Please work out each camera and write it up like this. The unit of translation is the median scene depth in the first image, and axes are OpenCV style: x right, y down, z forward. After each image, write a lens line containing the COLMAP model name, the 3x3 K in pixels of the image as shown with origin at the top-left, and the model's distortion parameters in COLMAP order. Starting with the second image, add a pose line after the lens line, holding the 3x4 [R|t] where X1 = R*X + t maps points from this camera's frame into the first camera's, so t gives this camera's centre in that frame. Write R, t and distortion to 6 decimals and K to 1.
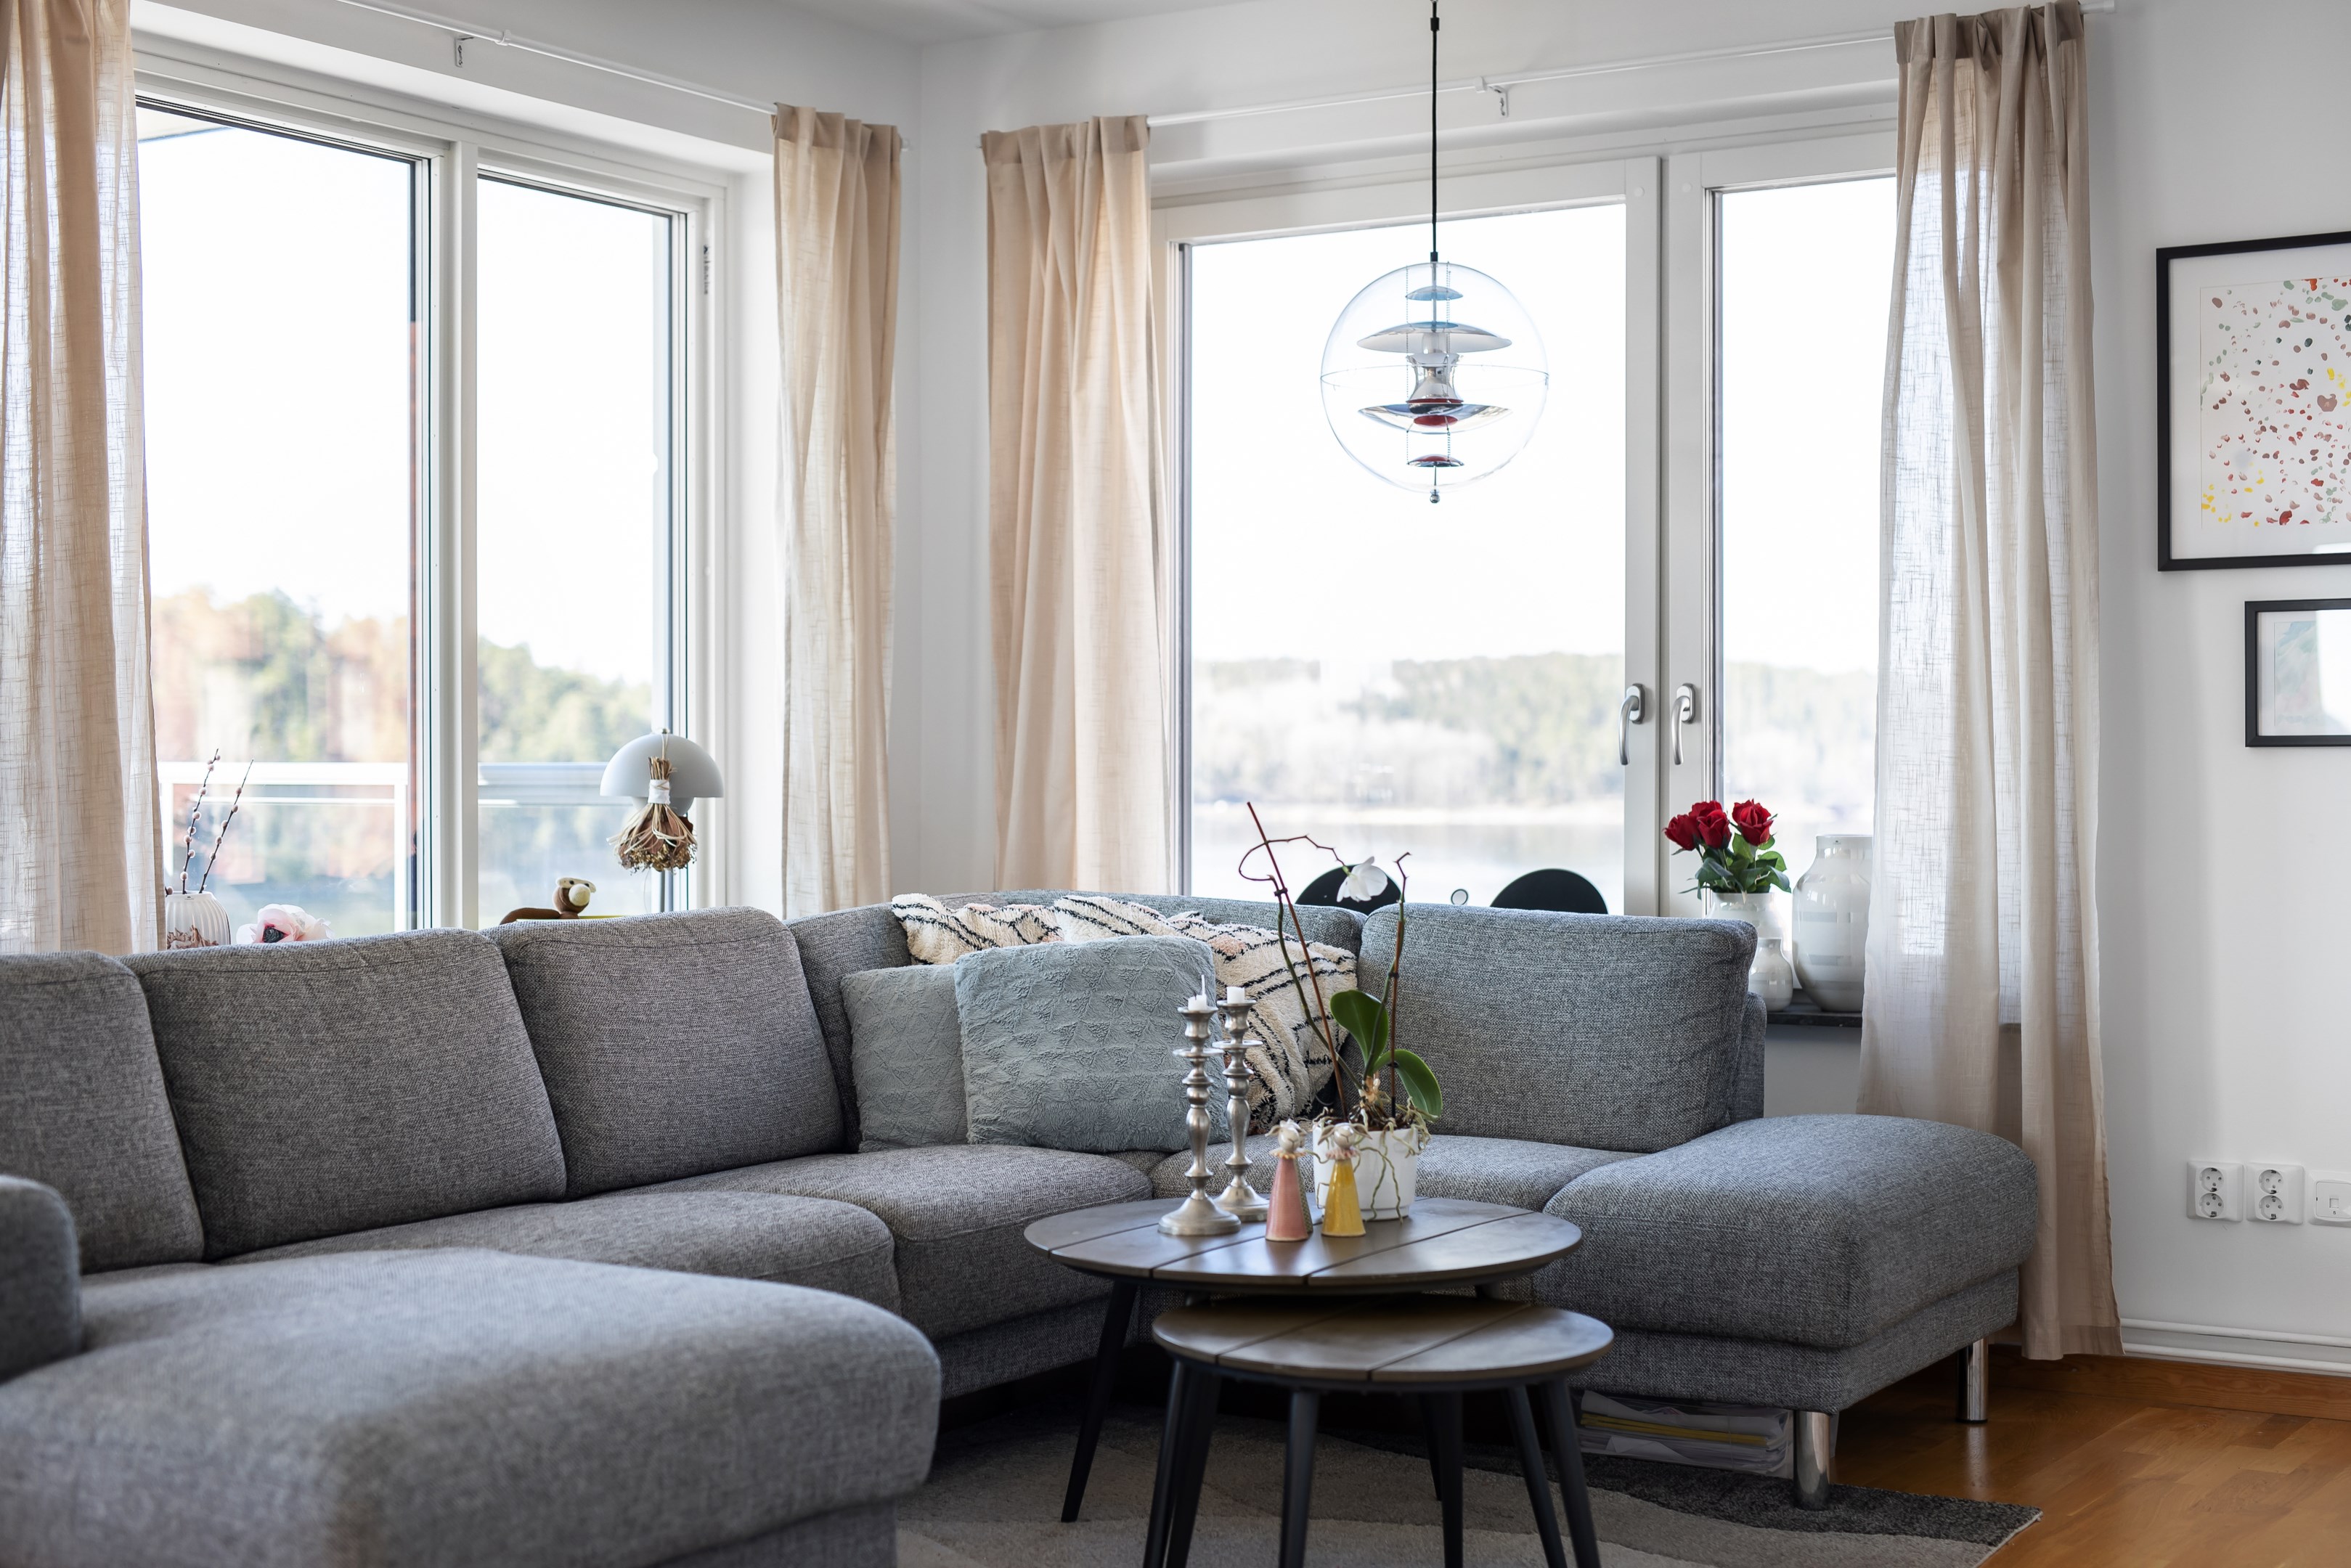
lens RADIAL K [[3311.3, 0, 1180.0], [0, 3311.3, 771.9], [0, 0, 1]] dist [-0.002250, 0.027591]
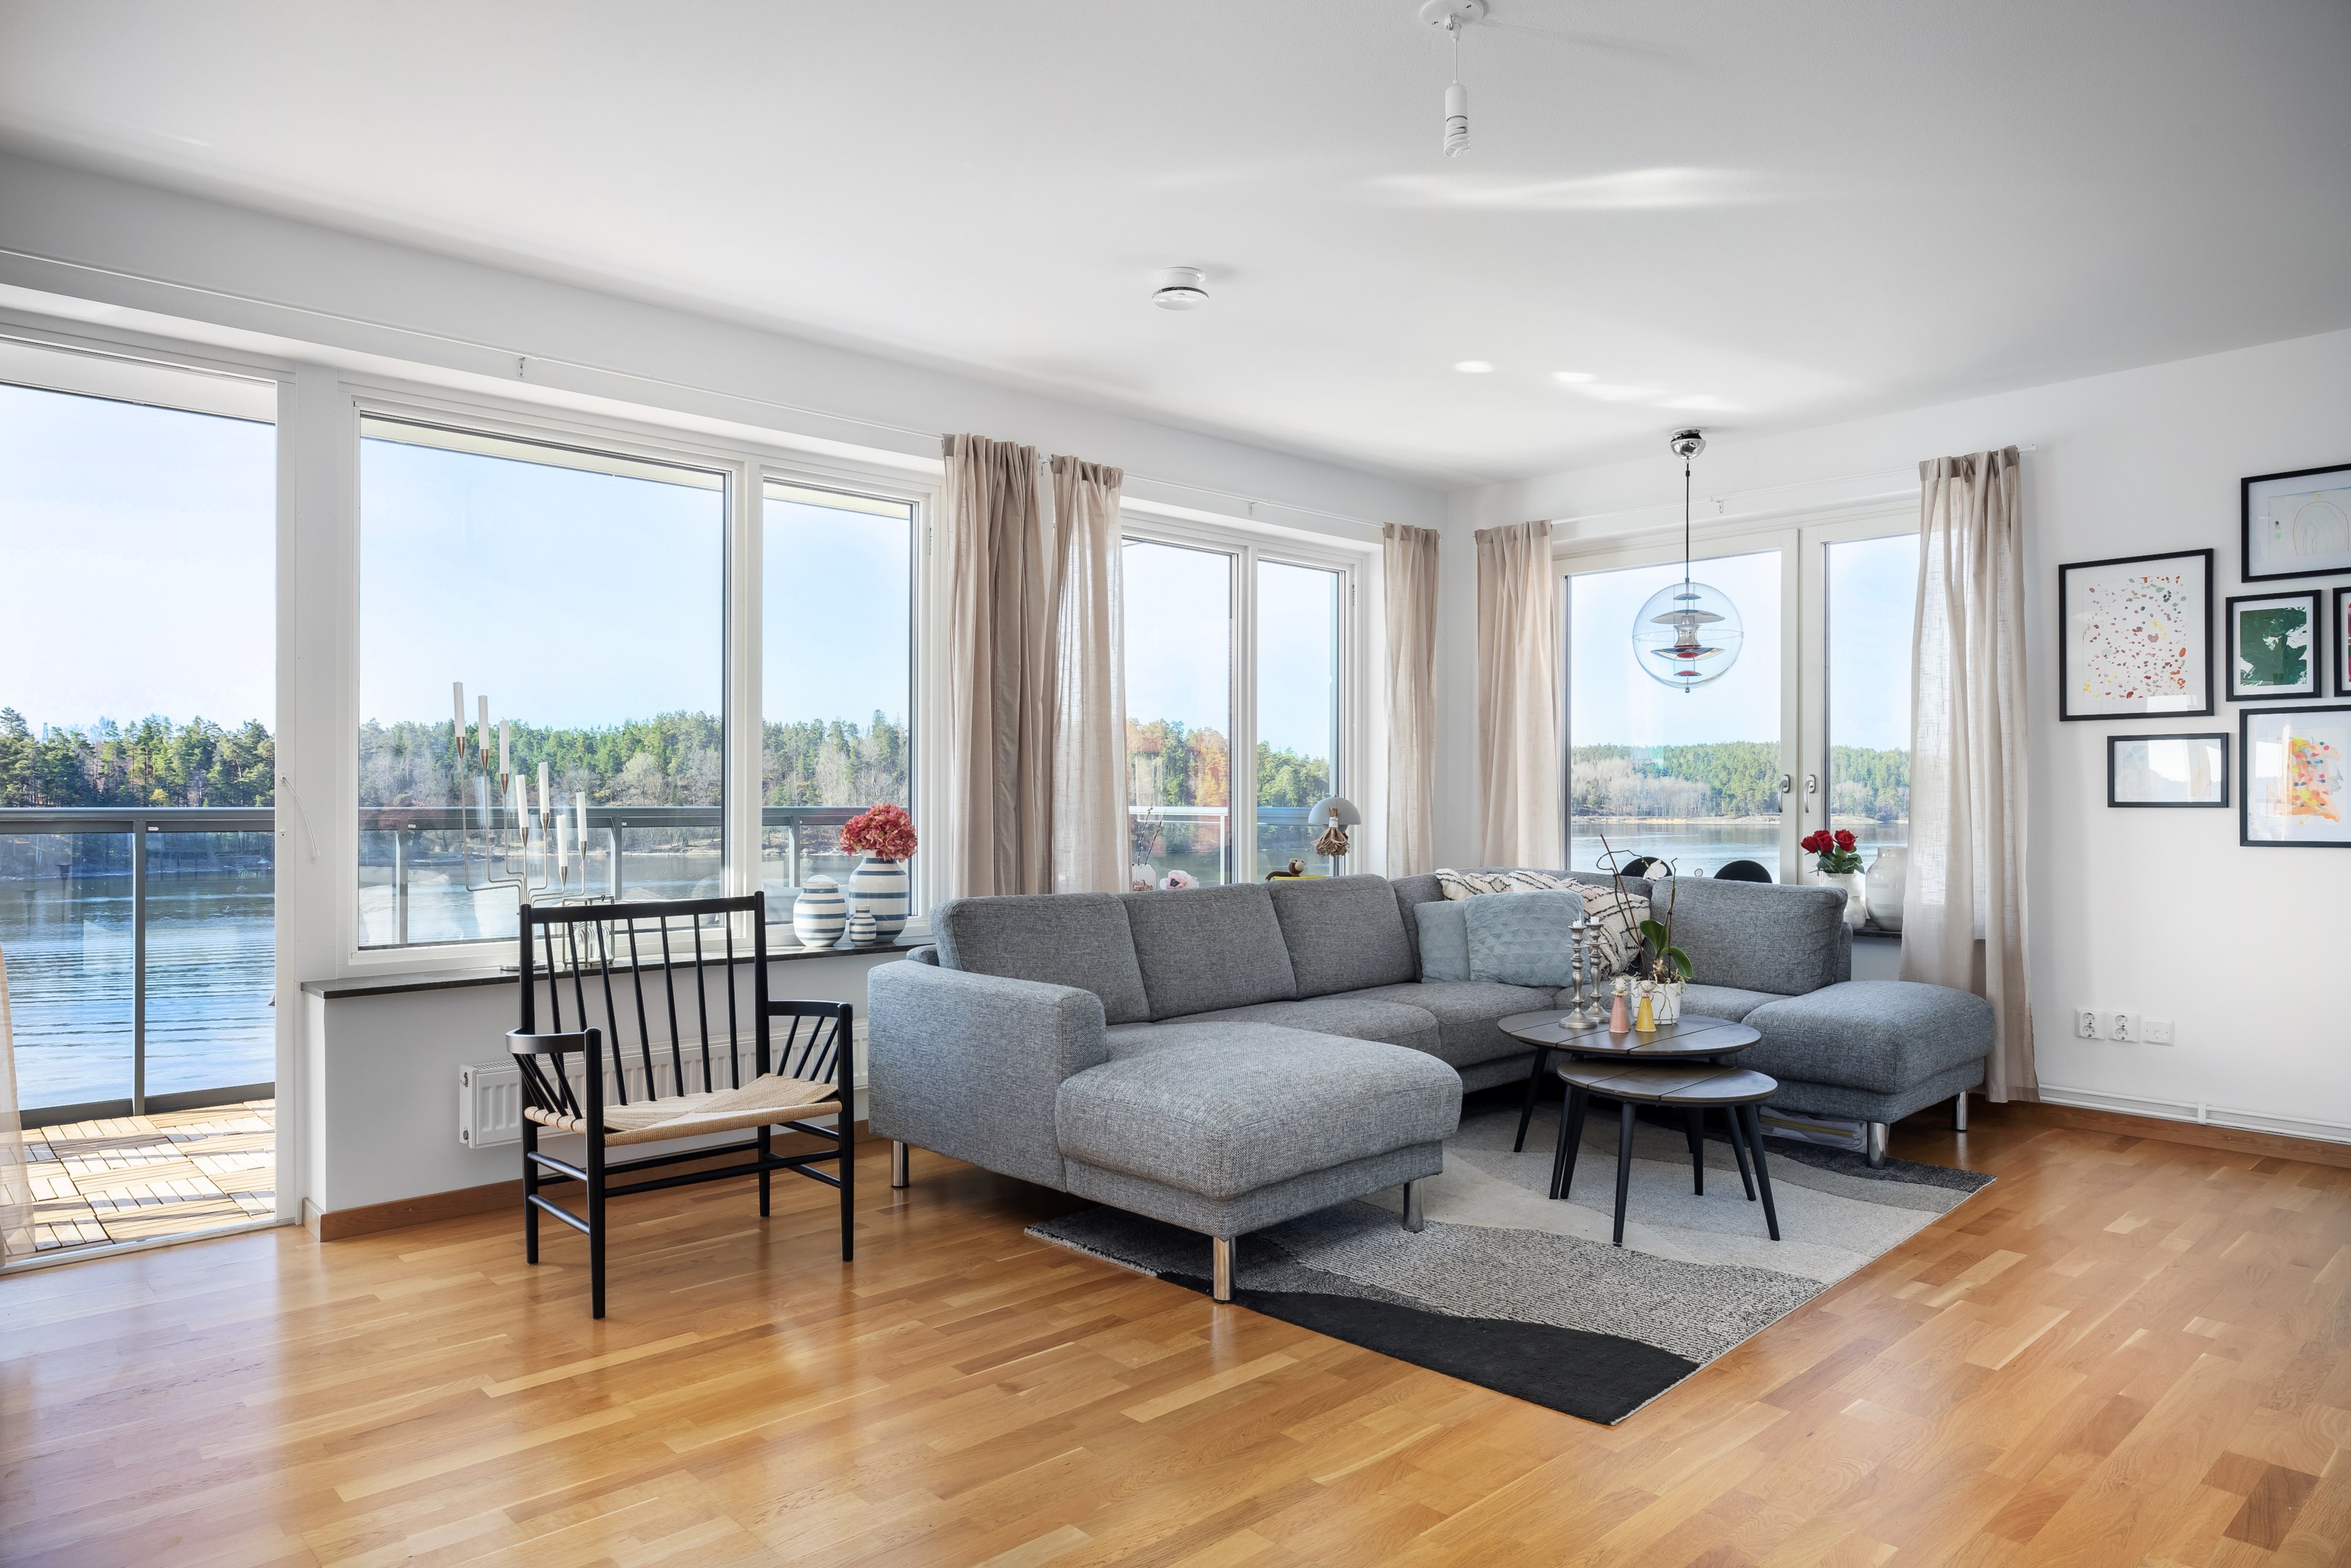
lens RADIAL K [[1456.5, 0, 1168.1], [0, 1456.5, 792.1], [0, 0, 1]] dist [-0.003211, 0.003610]
pose [[0.966063, 0.001790, -0.258302, -0.006225], [-0.002895, 0.999988, -0.003898, -0.011774], [0.258292, 0.004514, 0.966056, -0.017046]]
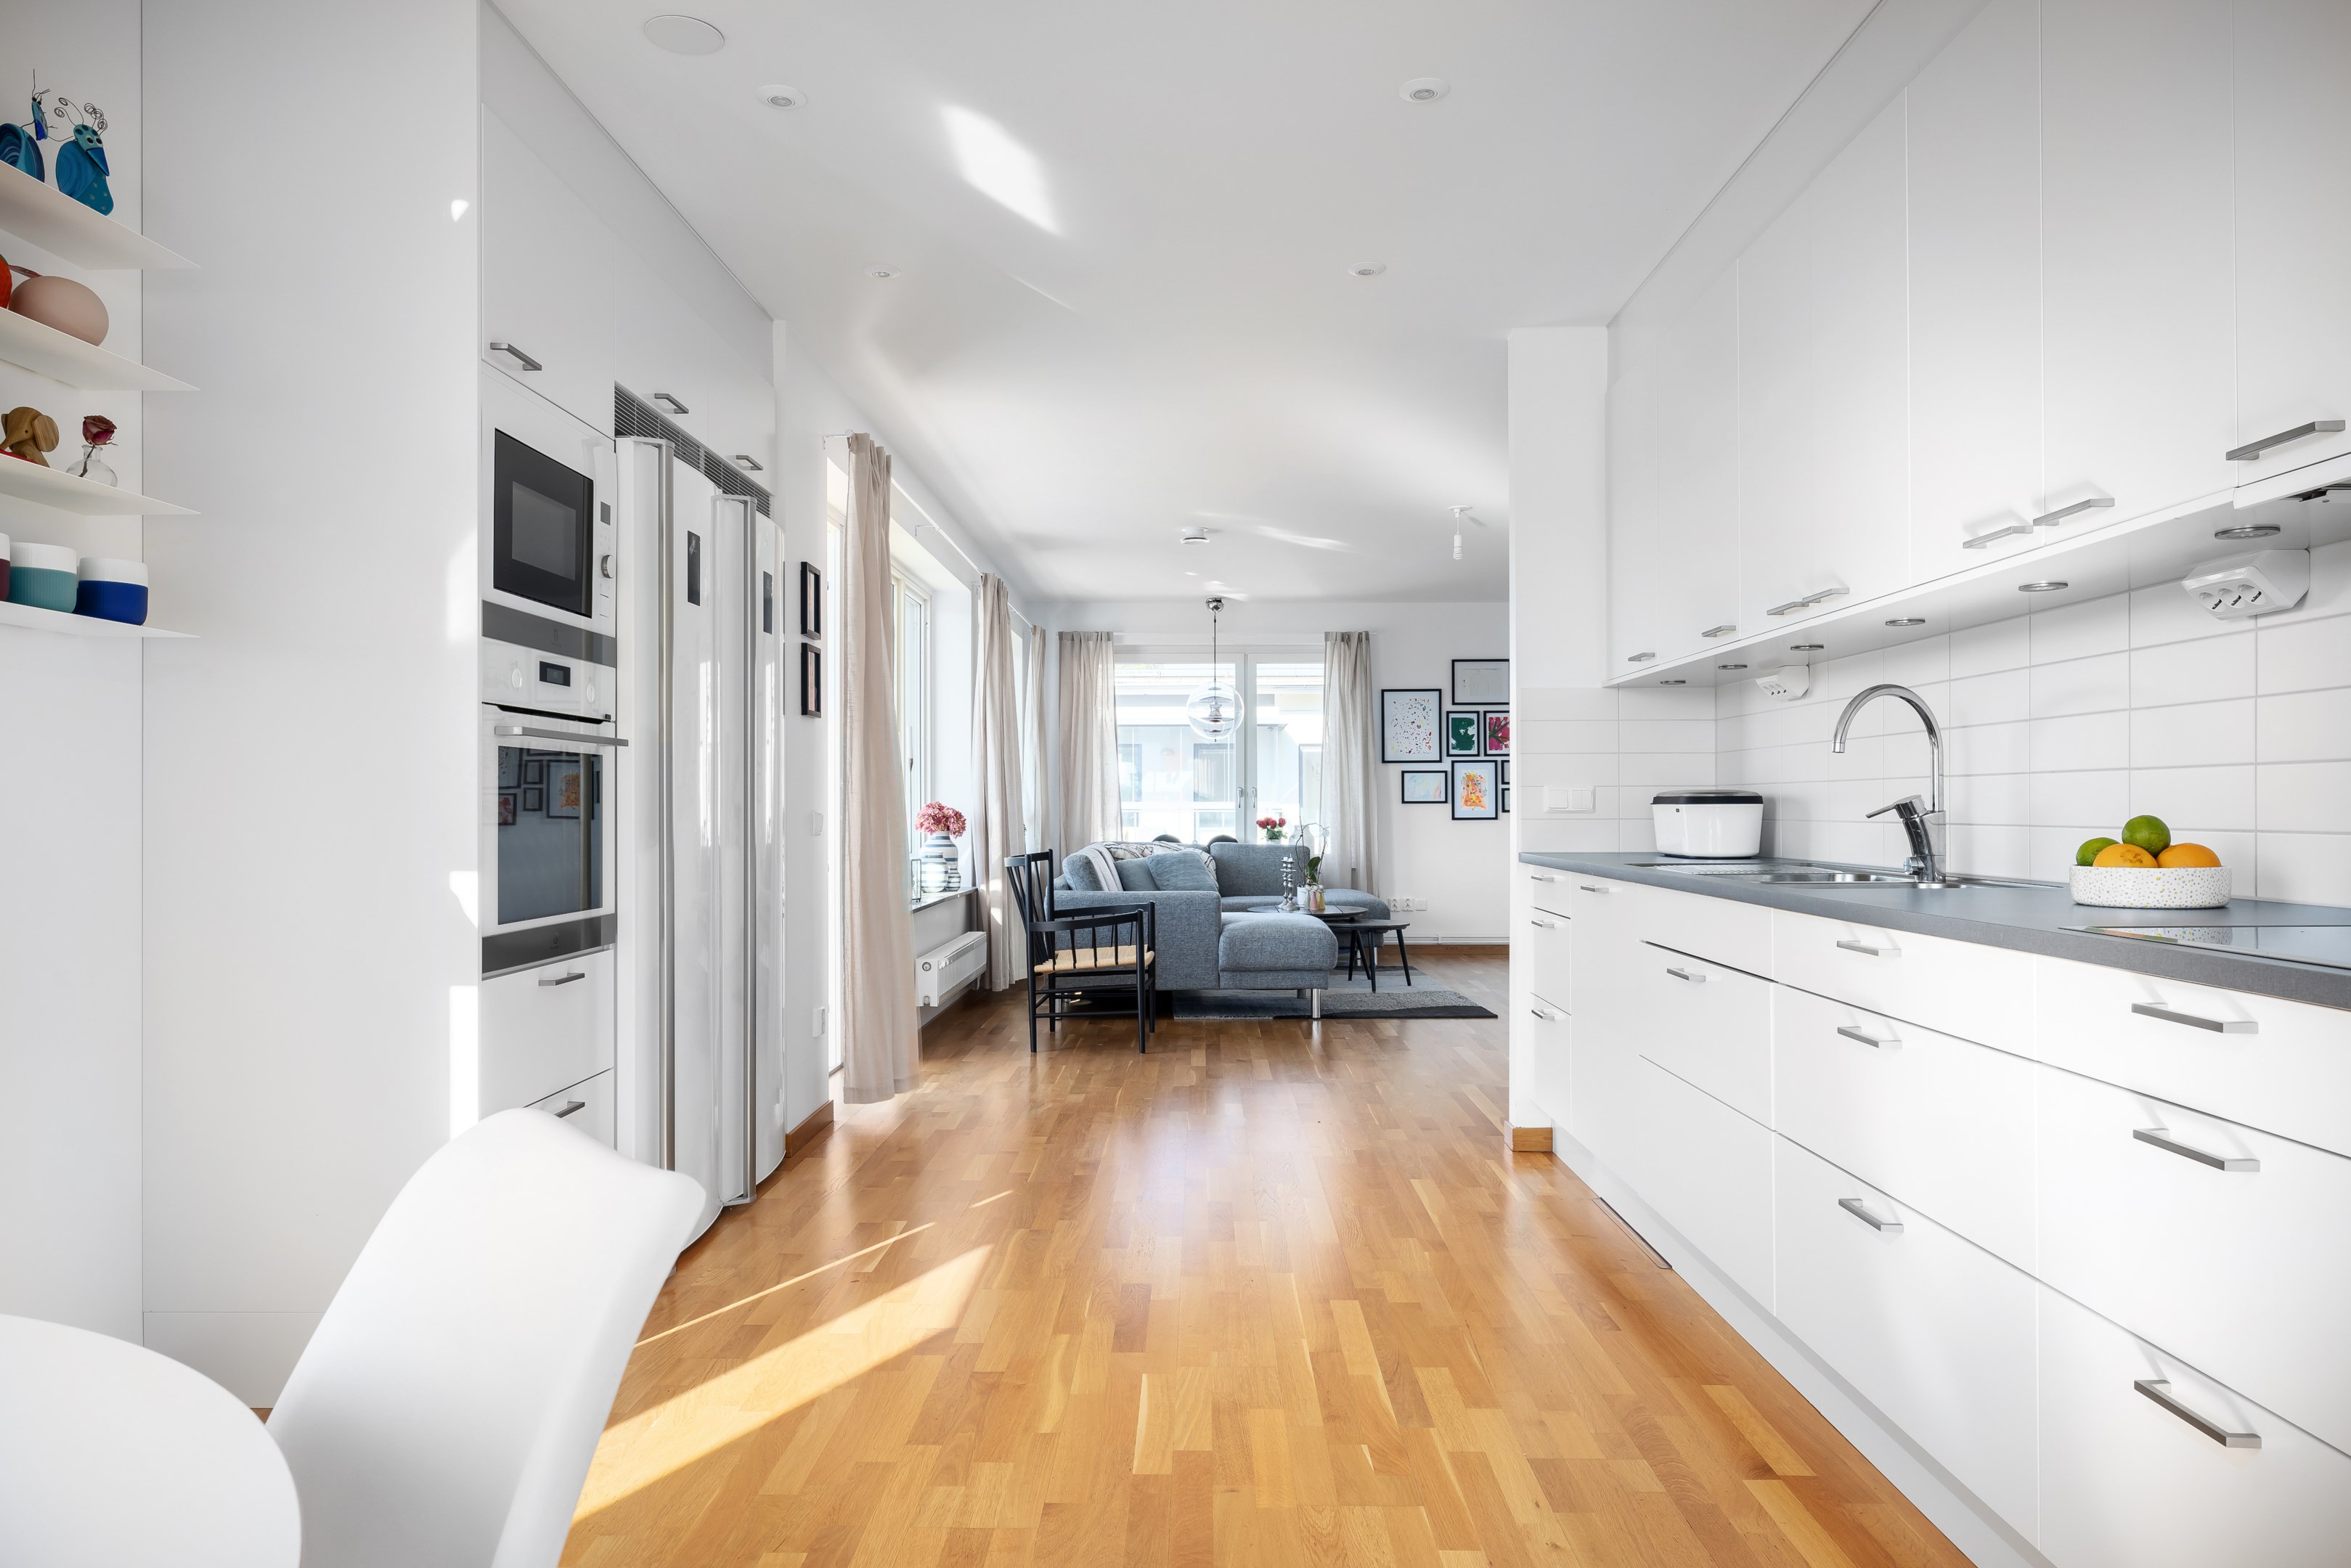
lens RADIAL K [[1478.1, 0, 1179.8], [0, 1478.1, 793.4], [0, 0, 1]] dist [-0.005596, -0.001036]
pose [[0.857861, 0.005523, 0.513853, -0.941468], [-0.000128, 0.999945, -0.010535, -0.000323], [-0.513882, 0.008972, 0.857814, -0.536752]]
